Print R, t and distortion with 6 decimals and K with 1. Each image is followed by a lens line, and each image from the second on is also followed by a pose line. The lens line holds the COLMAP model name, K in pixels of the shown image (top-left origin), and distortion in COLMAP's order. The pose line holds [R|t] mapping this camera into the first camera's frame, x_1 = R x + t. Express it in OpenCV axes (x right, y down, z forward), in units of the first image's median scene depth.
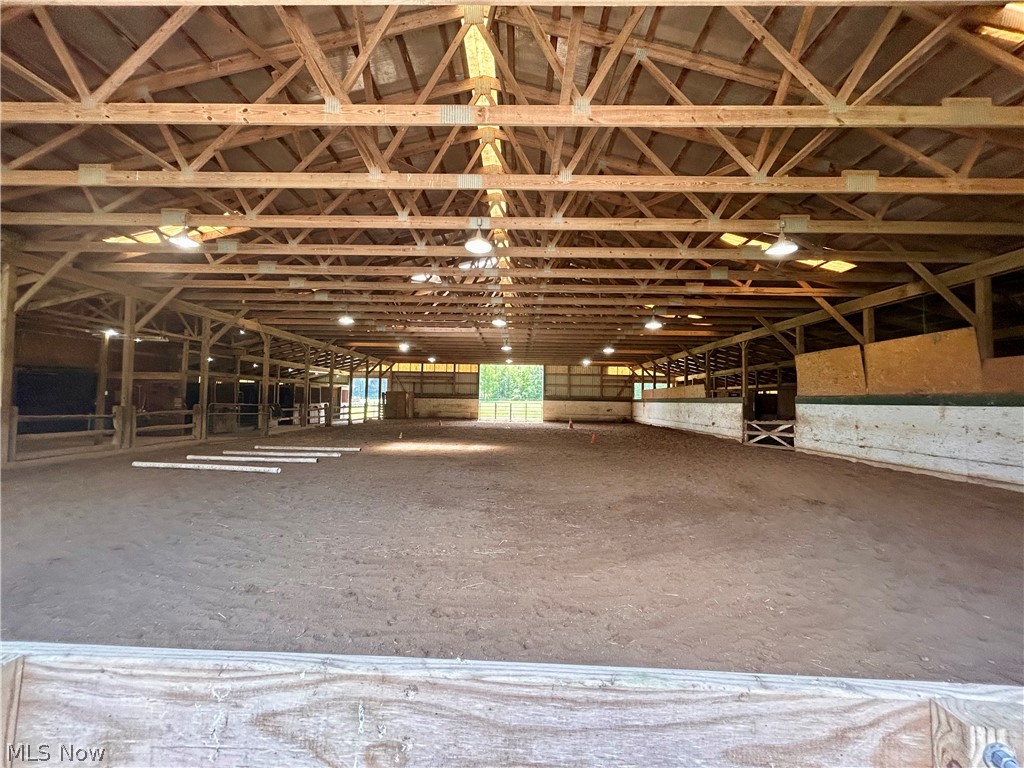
lens RADIAL K [[410.0, 0, 511.2], [0, 410.0, 383.6], [0, 0, 1]] dist [-0.000059, 0.000153]
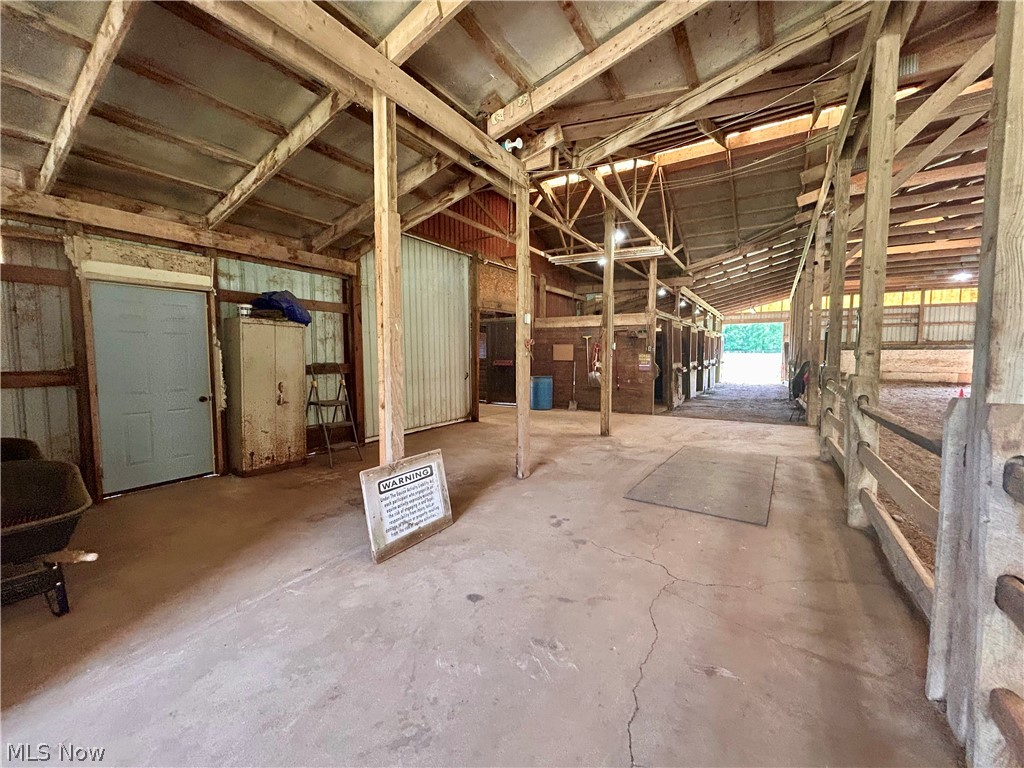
lens RADIAL K [[410.0, 0, 511.4], [0, 410.0, 382.5], [0, 0, 1]] dist [-0.000059, 0.000153]
pose [[0.852576, 0.021773, -0.522149, -0.335720], [0.034444, 0.994618, 0.097715, 0.005179], [0.521466, -0.101294, 0.847238, 0.179820]]
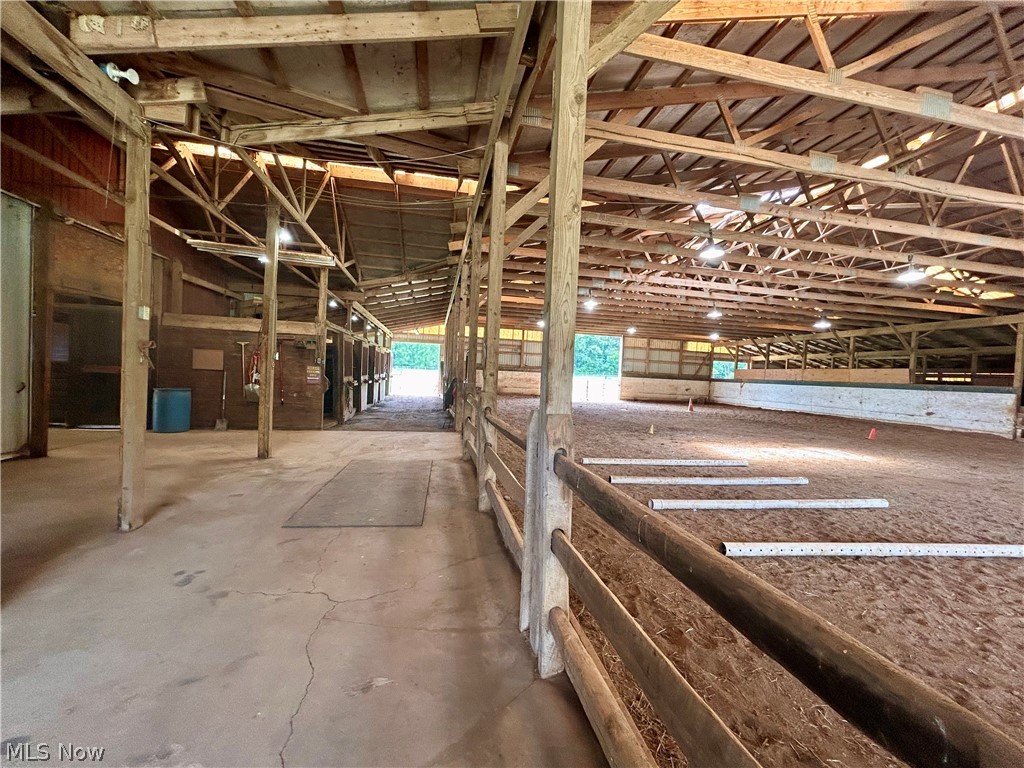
lens RADIAL K [[410.0, 0, 510.2], [0, 410.0, 381.4], [0, 0, 1]] dist [-0.000059, 0.000153]
pose [[0.979316, 0.025714, 0.200695, -0.332637], [-0.039213, 0.997206, 0.063576, 0.004042], [-0.198499, -0.070131, 0.977589, 0.182911]]
